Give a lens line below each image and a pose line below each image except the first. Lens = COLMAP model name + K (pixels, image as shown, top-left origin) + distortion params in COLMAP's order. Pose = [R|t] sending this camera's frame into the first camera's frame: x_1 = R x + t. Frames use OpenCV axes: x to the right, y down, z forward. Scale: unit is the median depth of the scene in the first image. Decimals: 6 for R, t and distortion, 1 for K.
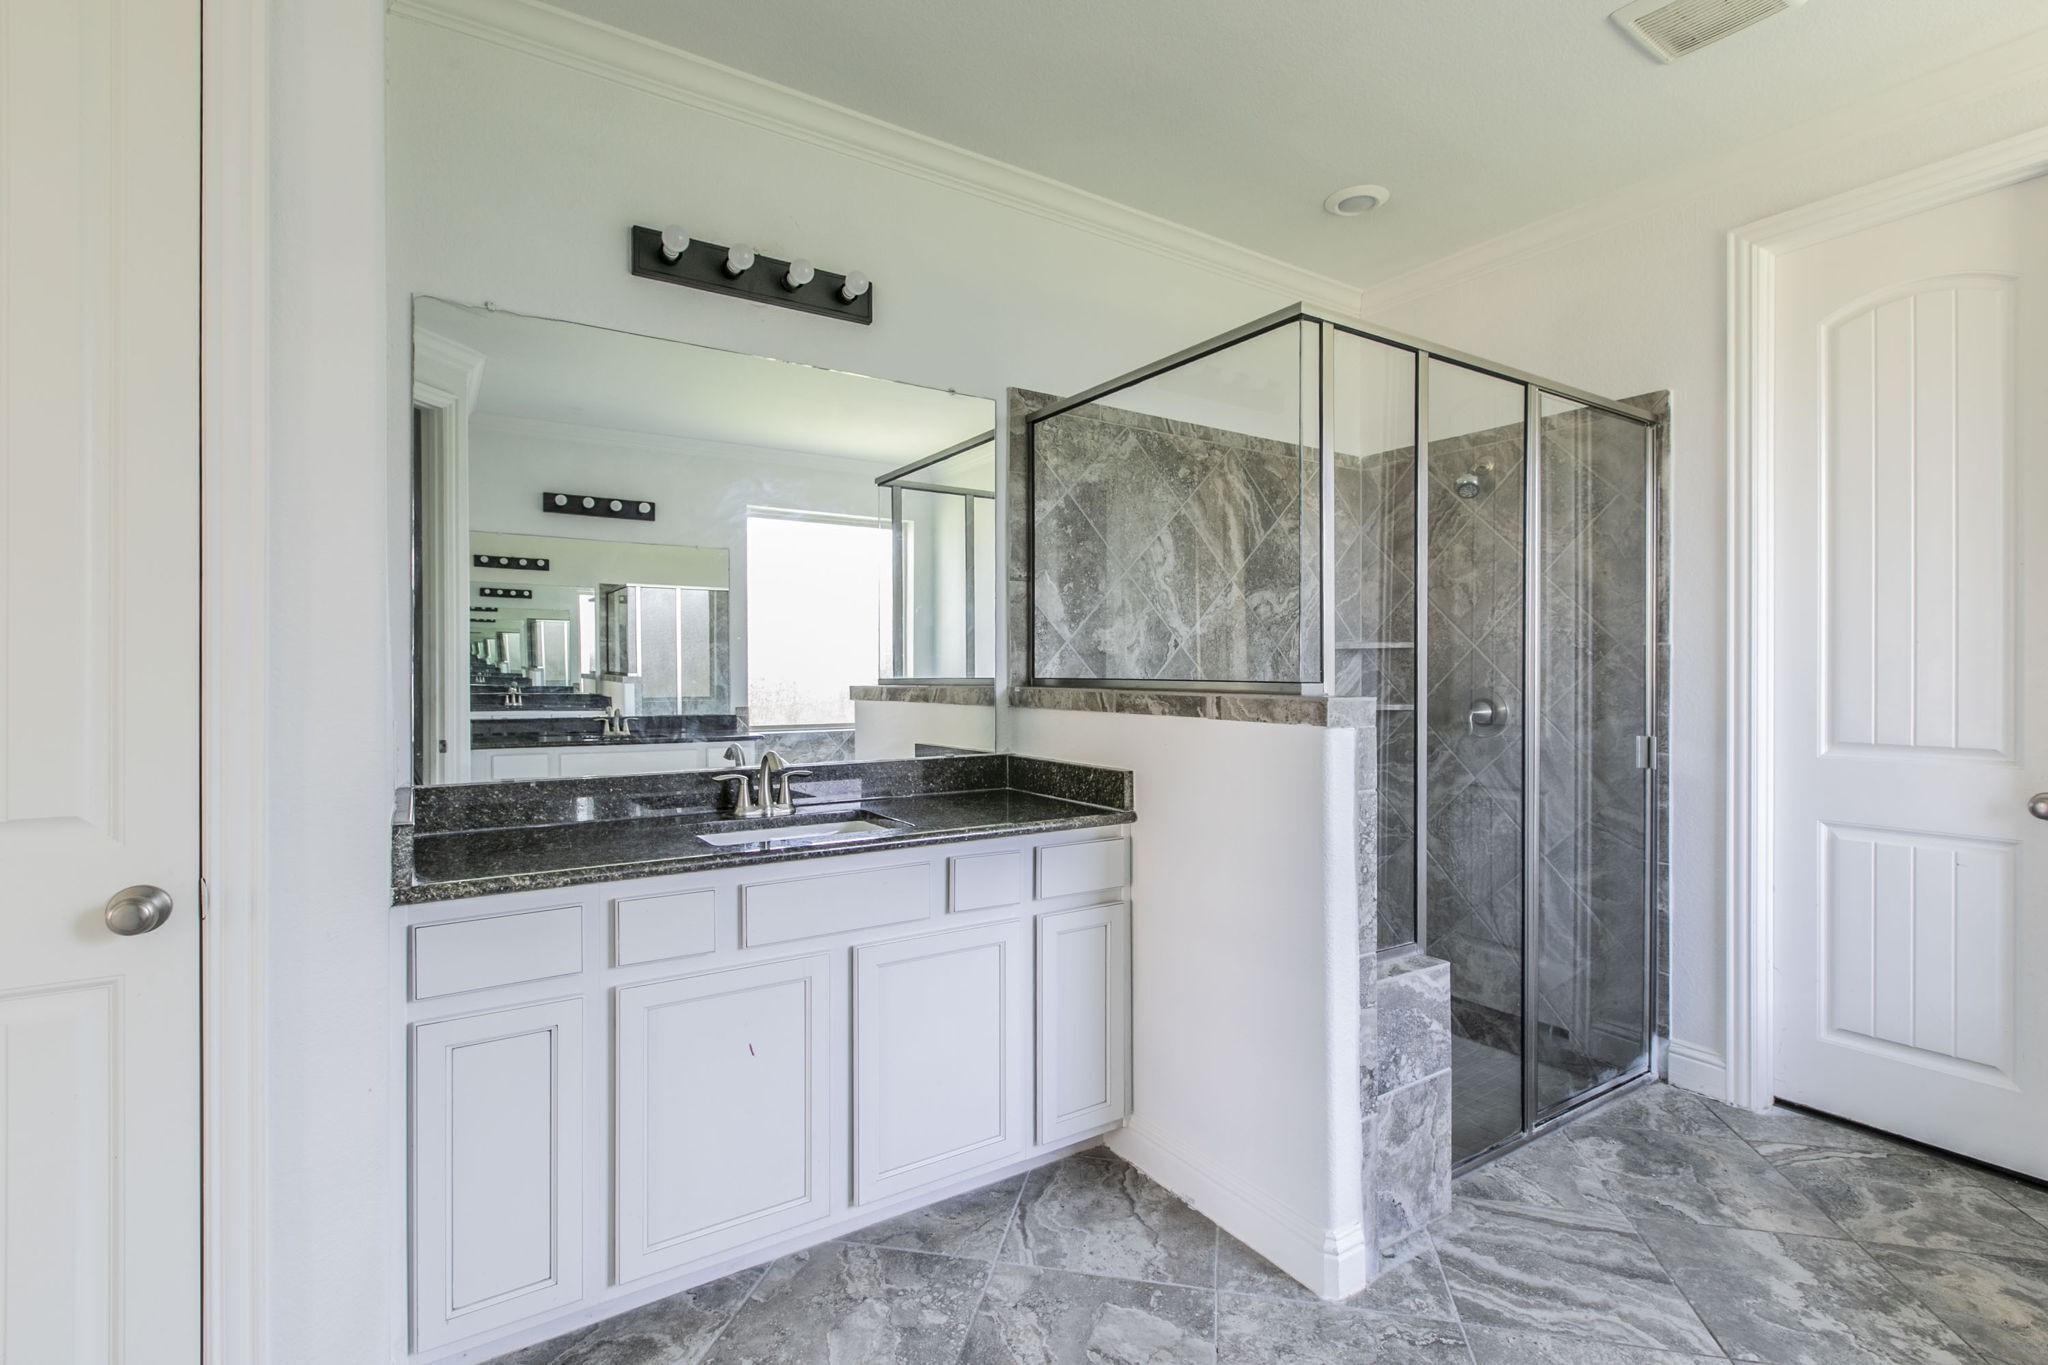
lens RADIAL K [[926.9, 0, 1023.2], [0, 926.9, 670.7], [0, 0, 1]] dist [-0.000053, 0.000152]
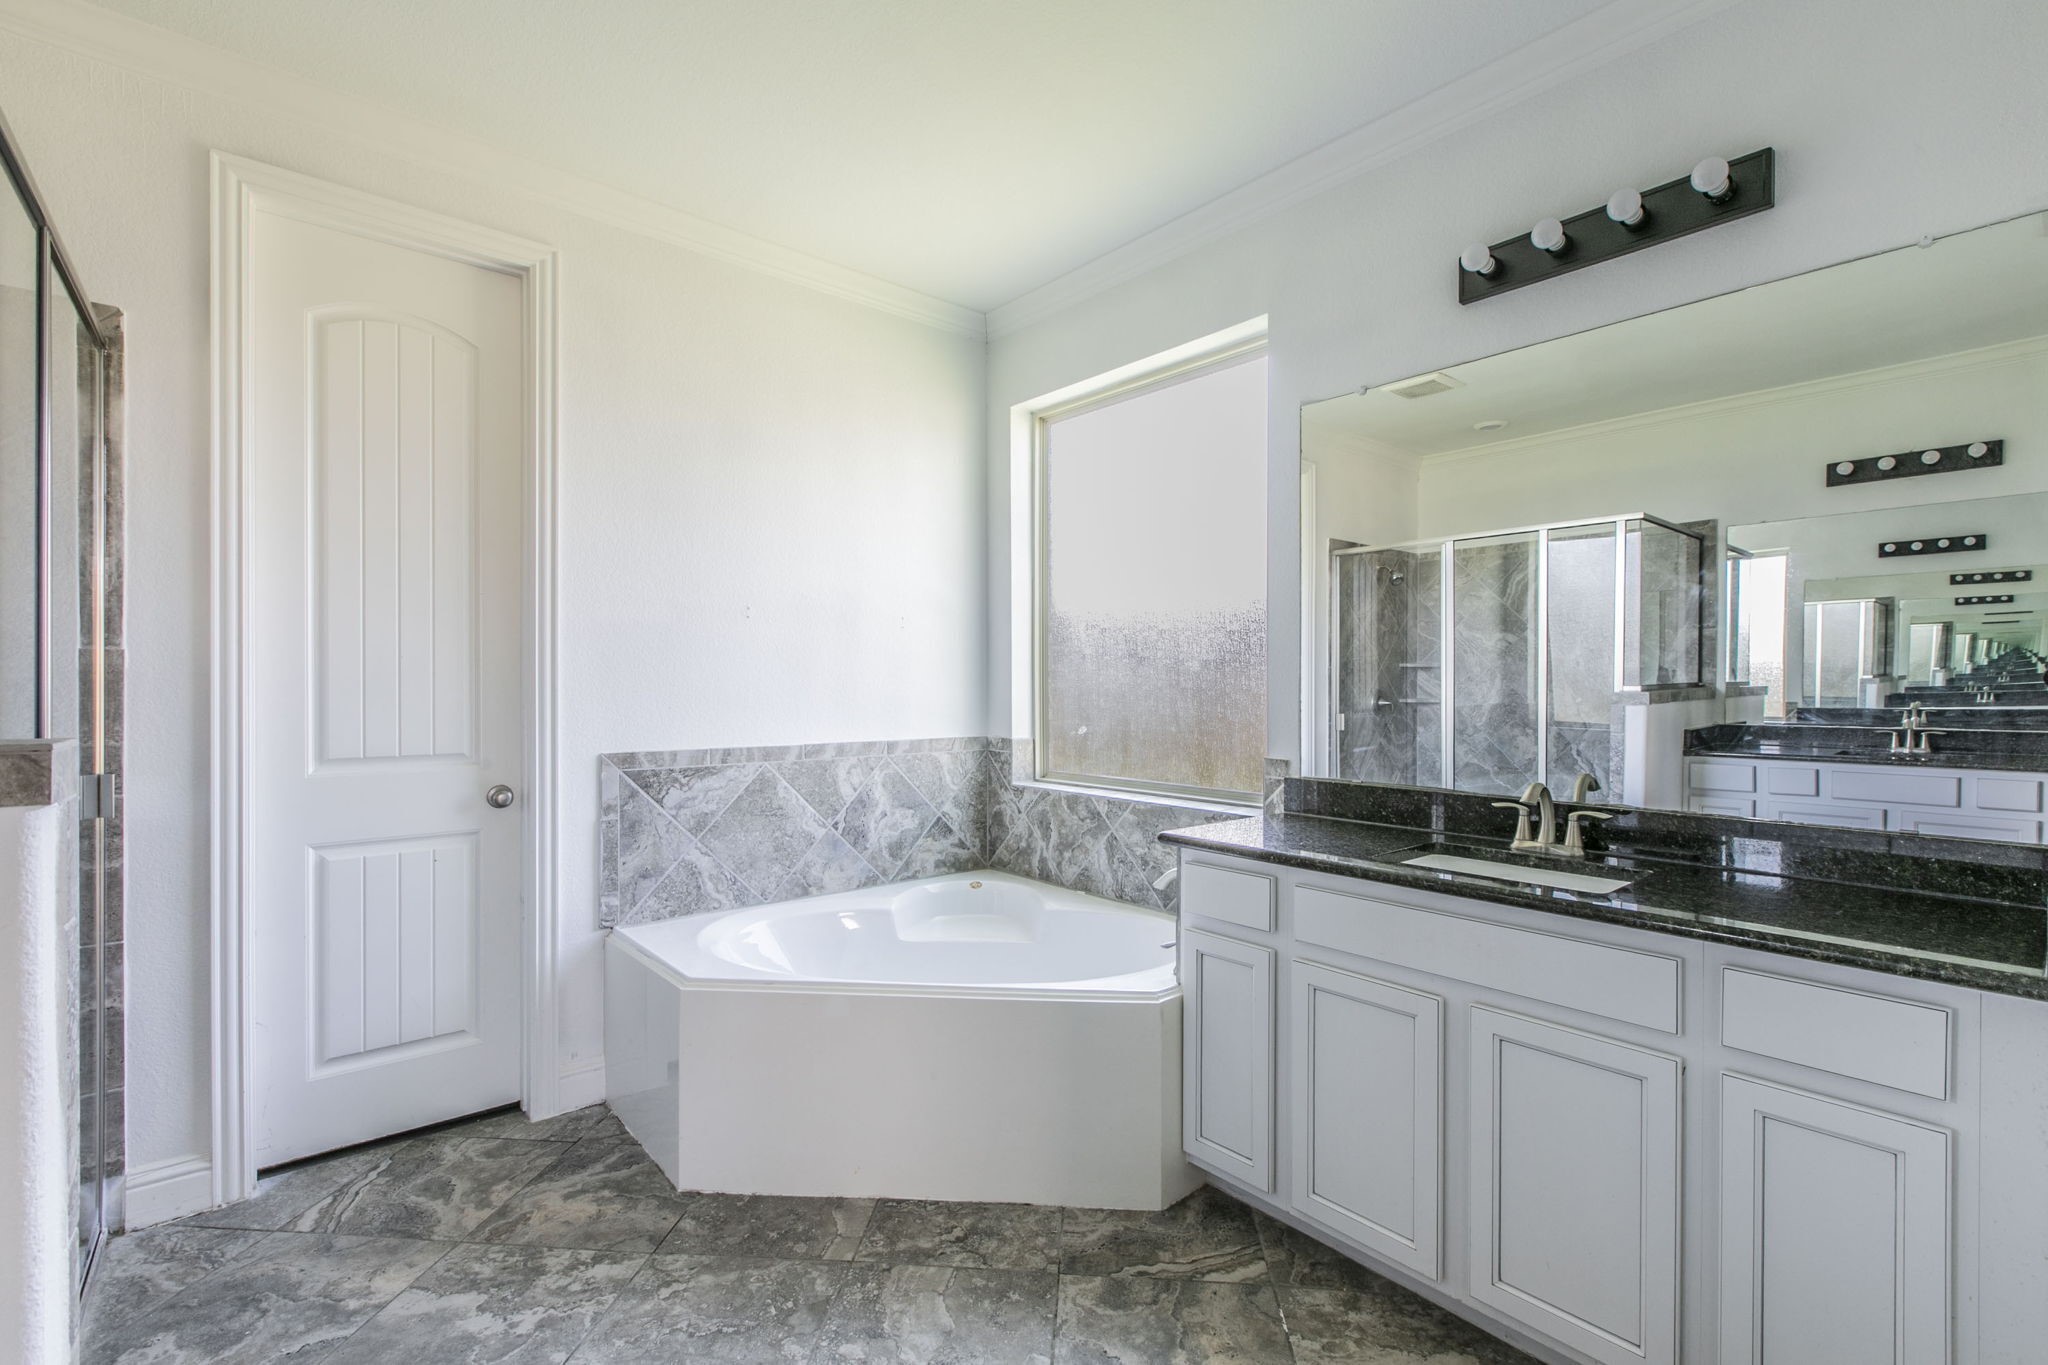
lens RADIAL K [[926.9, 0, 1019.4], [0, 926.9, 691.6], [0, 0, 1]] dist [-0.000053, 0.000152]
pose [[-0.120522, -0.006642, 0.992688, -0.171693], [0.001393, 0.999975, 0.006860, 0.002293], [-0.992710, 0.002210, -0.120509, 0.466246]]
